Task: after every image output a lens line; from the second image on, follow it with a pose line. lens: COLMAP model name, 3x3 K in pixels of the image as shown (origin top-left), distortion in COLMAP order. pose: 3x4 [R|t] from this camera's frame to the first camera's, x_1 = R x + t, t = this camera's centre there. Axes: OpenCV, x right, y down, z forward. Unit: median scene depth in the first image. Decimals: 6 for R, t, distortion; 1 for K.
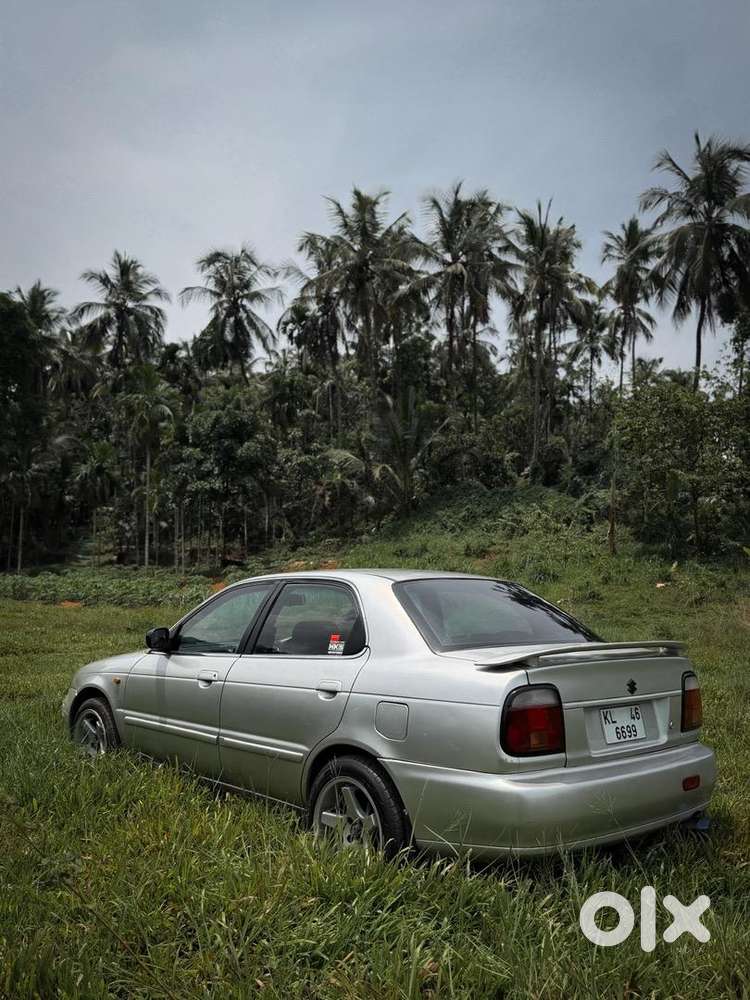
lens RADIAL K [[862.1, 0, 375.0], [0, 862.1, 500.0], [0, 0, 1]] dist [0.100078, -0.002198]
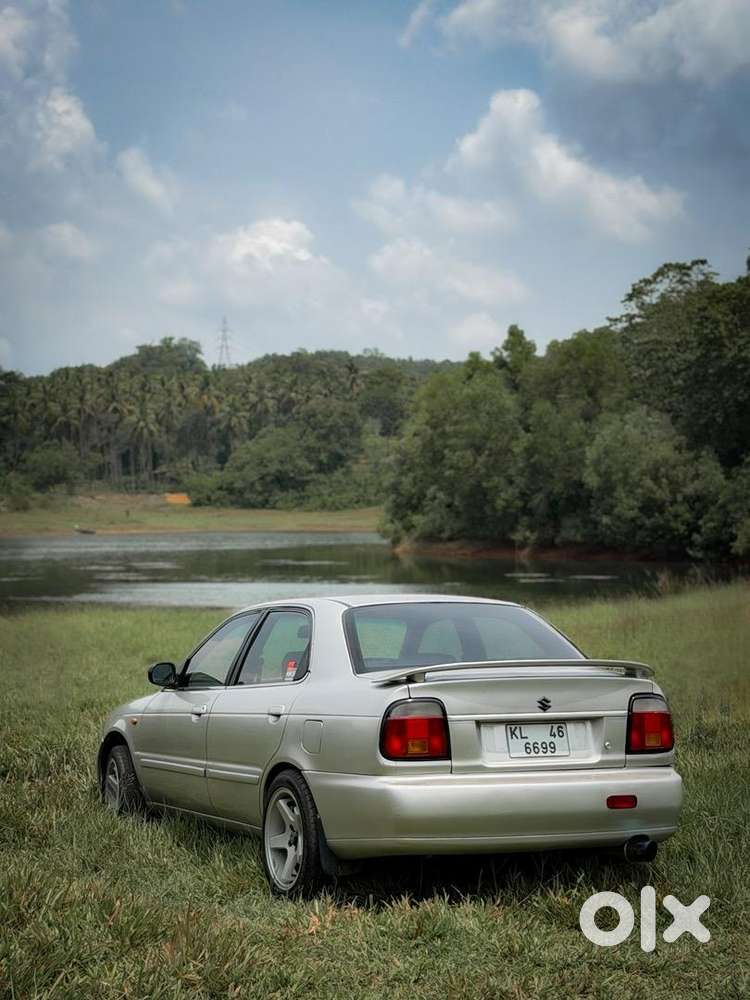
lens RADIAL K [[1805.3, 0, 375.0], [0, 1805.3, 500.0], [0, 0, 1]] dist [0.135233, 0.032908]
pose [[0.958958, -0.039662, -0.280762, 0.681273], [0.048222, 0.998557, 0.023644, -0.080260], [0.279419, -0.036213, 0.959486, -1.033494]]
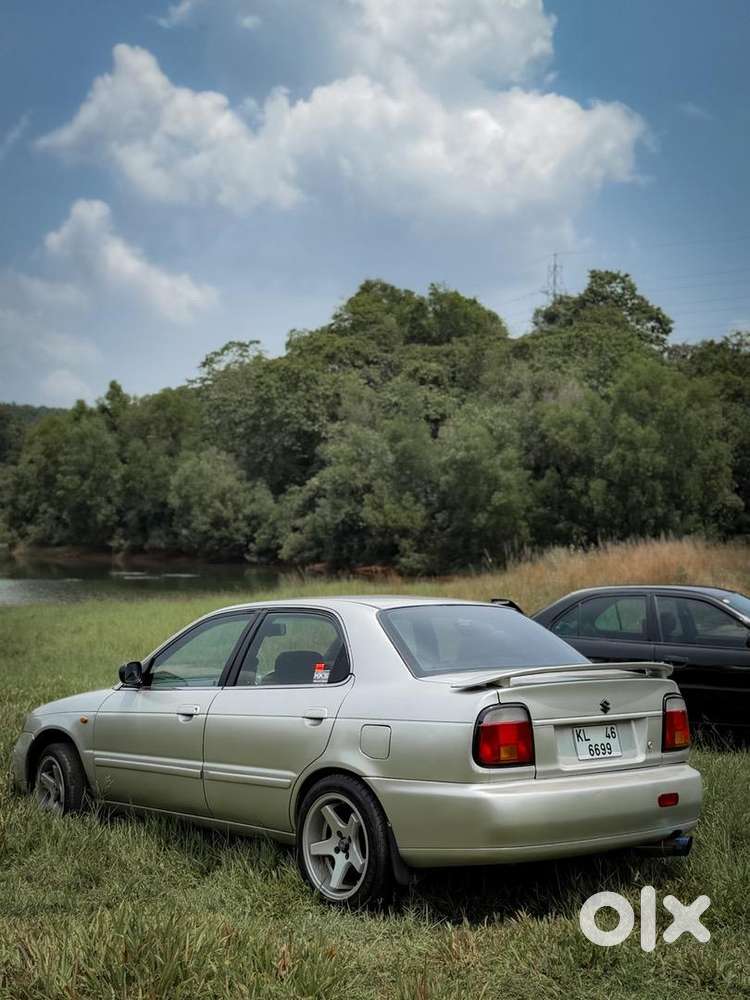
lens RADIAL K [[1348.9, 0, 375.0], [0, 1348.9, 500.0], [0, 0, 1]] dist [0.123888, 0.010727]
pose [[0.999854, -0.016877, -0.002776, 0.026658], [0.016929, 0.999659, 0.019895, -0.067255], [0.002439, -0.019939, 0.999798, -0.595072]]
